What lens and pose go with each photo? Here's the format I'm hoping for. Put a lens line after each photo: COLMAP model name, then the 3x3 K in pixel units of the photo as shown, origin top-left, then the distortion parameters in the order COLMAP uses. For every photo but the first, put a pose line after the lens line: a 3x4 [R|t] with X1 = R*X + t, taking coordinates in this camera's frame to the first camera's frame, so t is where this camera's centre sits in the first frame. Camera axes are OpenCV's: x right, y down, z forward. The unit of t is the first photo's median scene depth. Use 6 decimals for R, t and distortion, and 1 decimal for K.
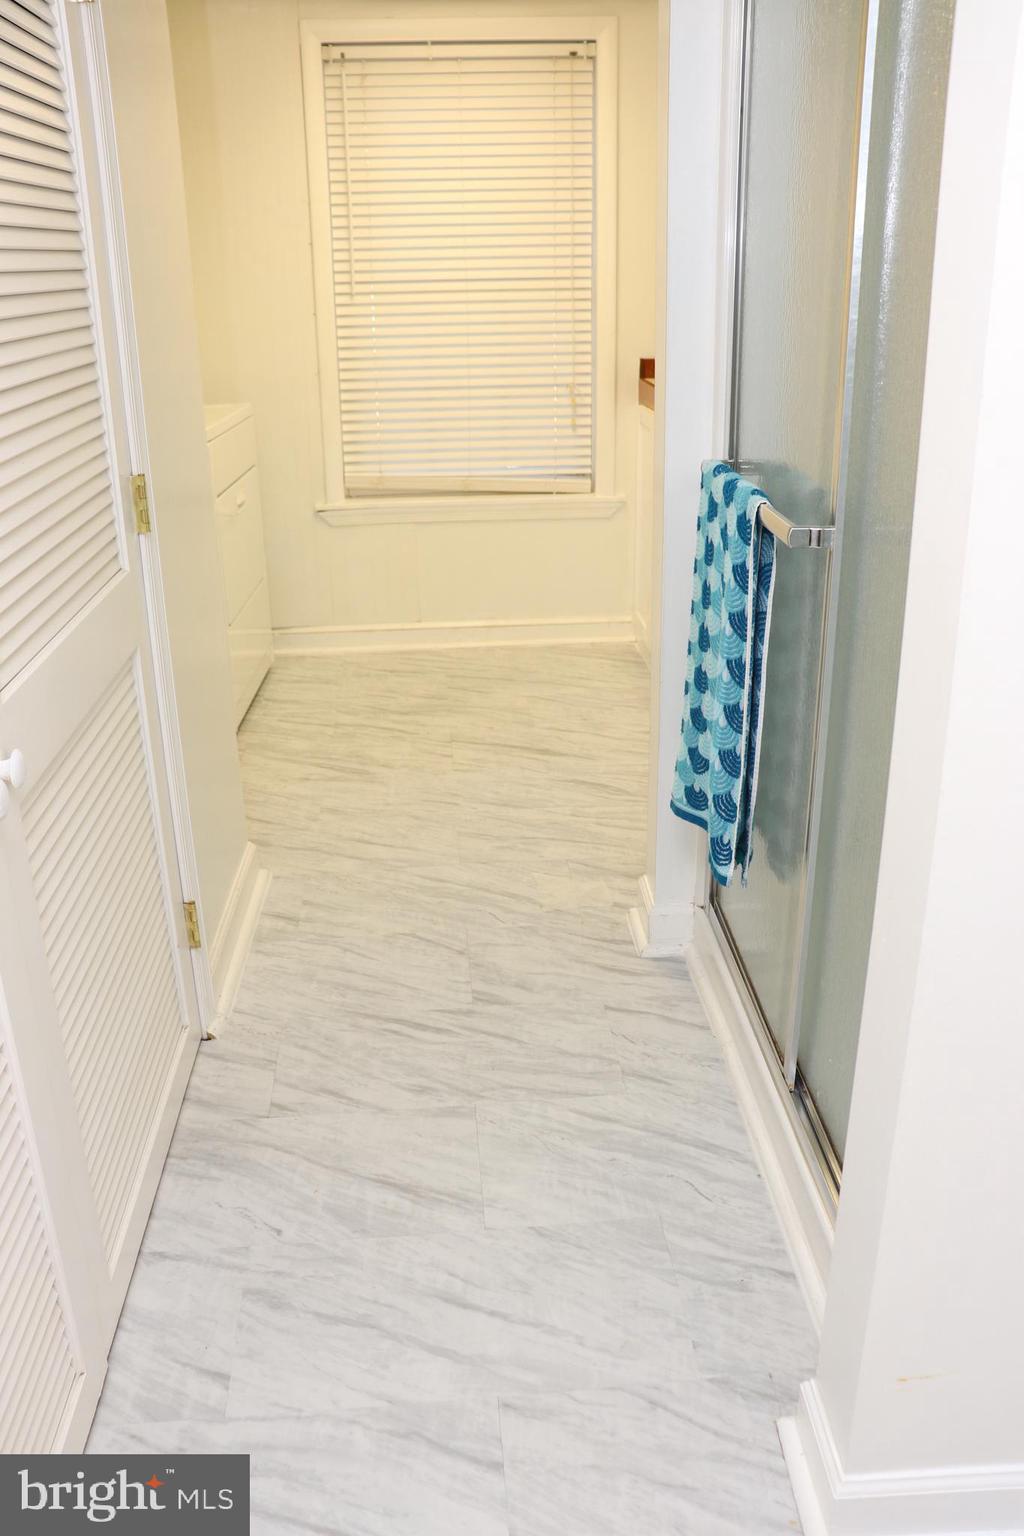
lens RADIAL K [[1266.5, 0, 513.2], [0, 1266.5, 769.3], [0, 0, 1]] dist [-0.177272, 0.165761]
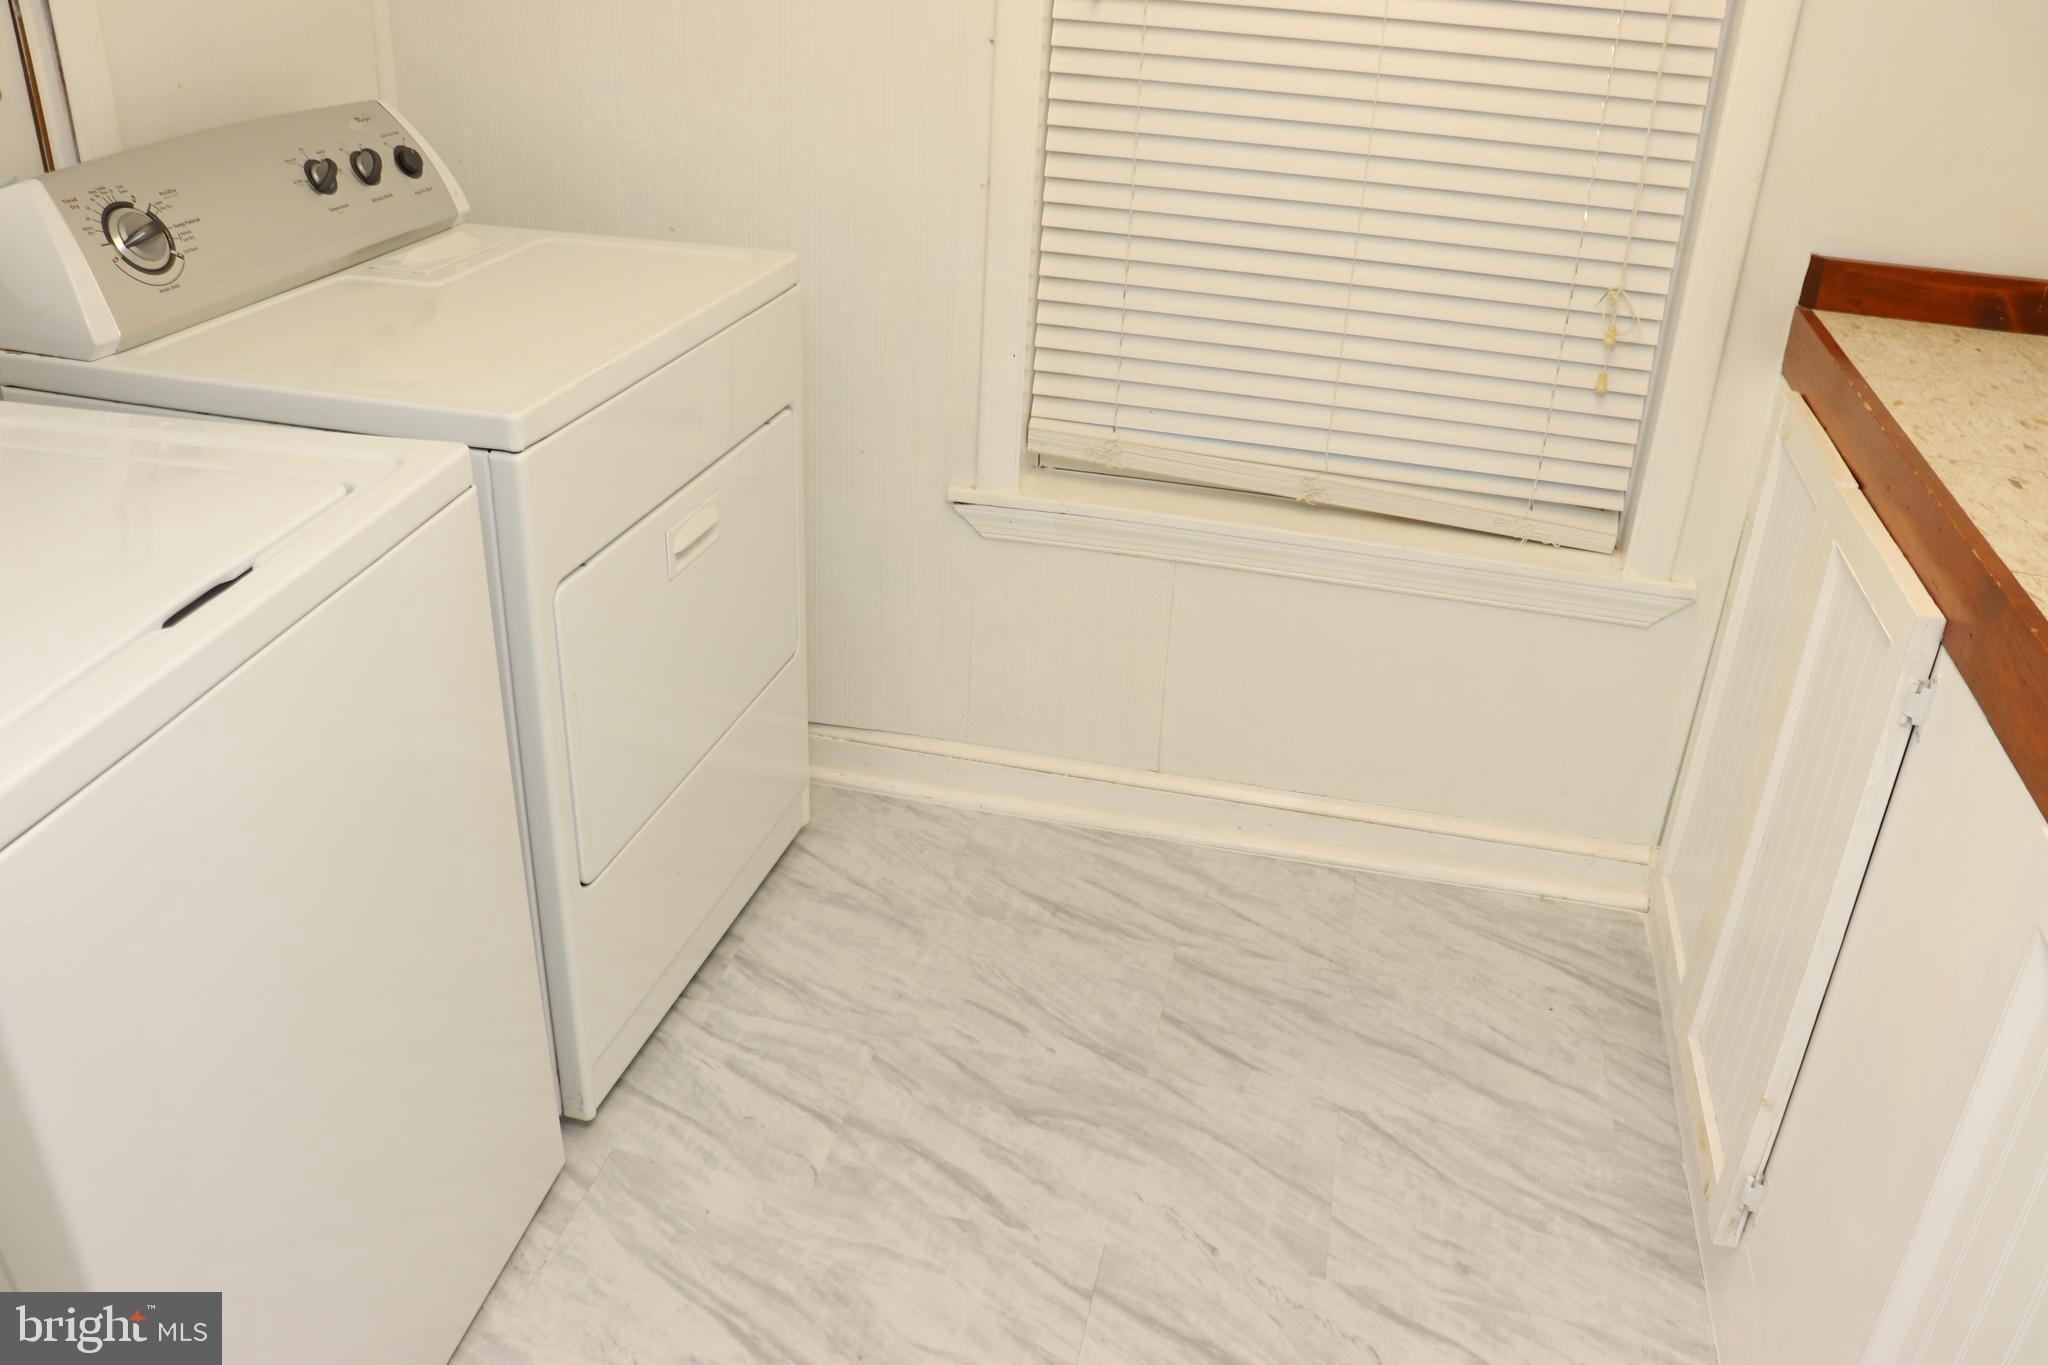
lens RADIAL K [[1688.6, 0, 1015.6], [0, 1688.6, 682.8], [0, 0, 1]] dist [-0.177272, 0.165761]
pose [[0.956308, 0.184127, -0.227094, 0.006533], [-0.162611, 0.980514, 0.110231, -0.214414], [0.242965, -0.068487, 0.967614, 0.447303]]
